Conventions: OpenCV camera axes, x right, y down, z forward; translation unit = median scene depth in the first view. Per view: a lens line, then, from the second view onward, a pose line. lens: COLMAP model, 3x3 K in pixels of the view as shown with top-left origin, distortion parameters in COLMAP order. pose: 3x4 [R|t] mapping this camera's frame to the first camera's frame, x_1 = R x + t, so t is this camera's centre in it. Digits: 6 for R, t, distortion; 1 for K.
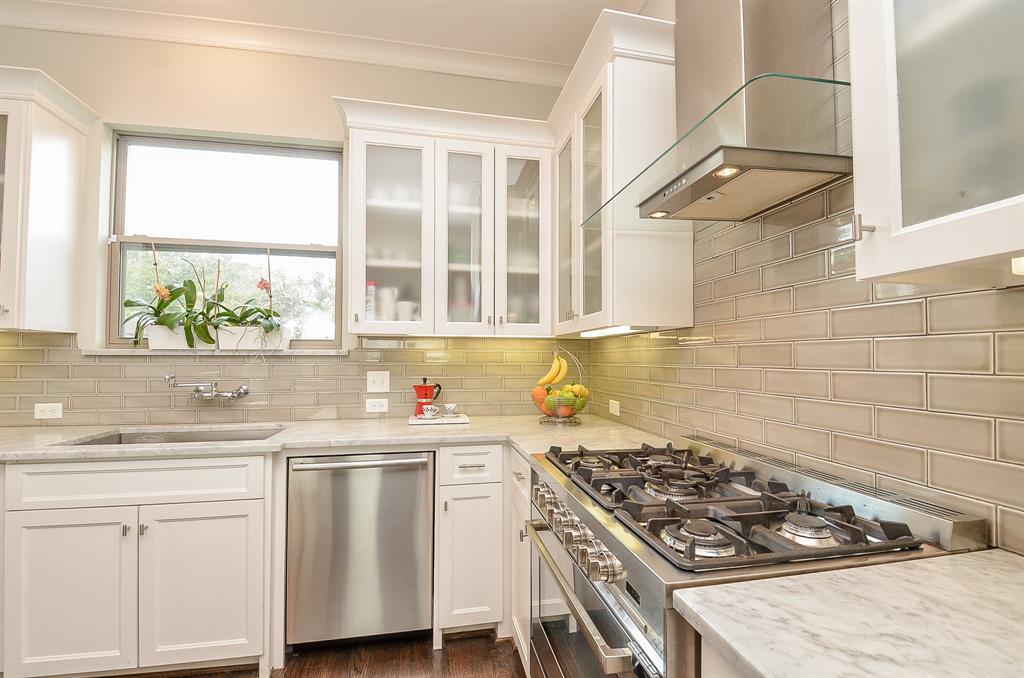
lens RADIAL K [[439.7, 0, 512.1], [0, 439.7, 348.2], [0, 0, 1]] dist [0.027432, -0.030359]
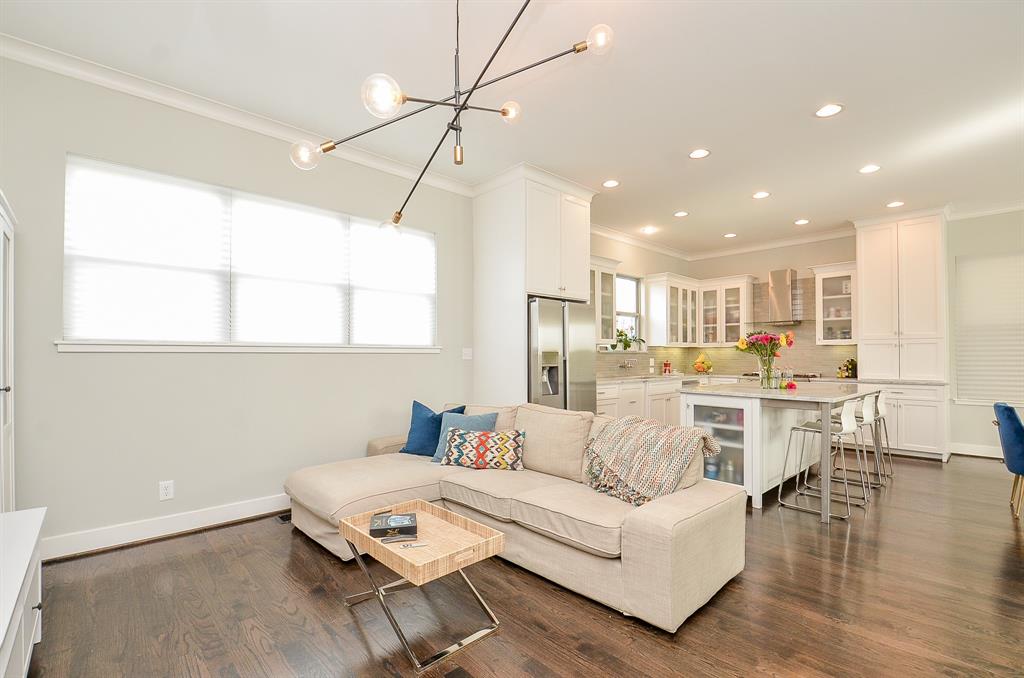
lens RADIAL K [[456.8, 0, 506.7], [0, 456.8, 352.3], [0, 0, 1]] dist [0.000748, -0.000358]
pose [[0.862052, 0.002635, 0.506812, -2.850686], [-0.008566, 0.999919, 0.009370, -0.007556], [-0.506747, -0.012419, 0.862005, -1.172754]]
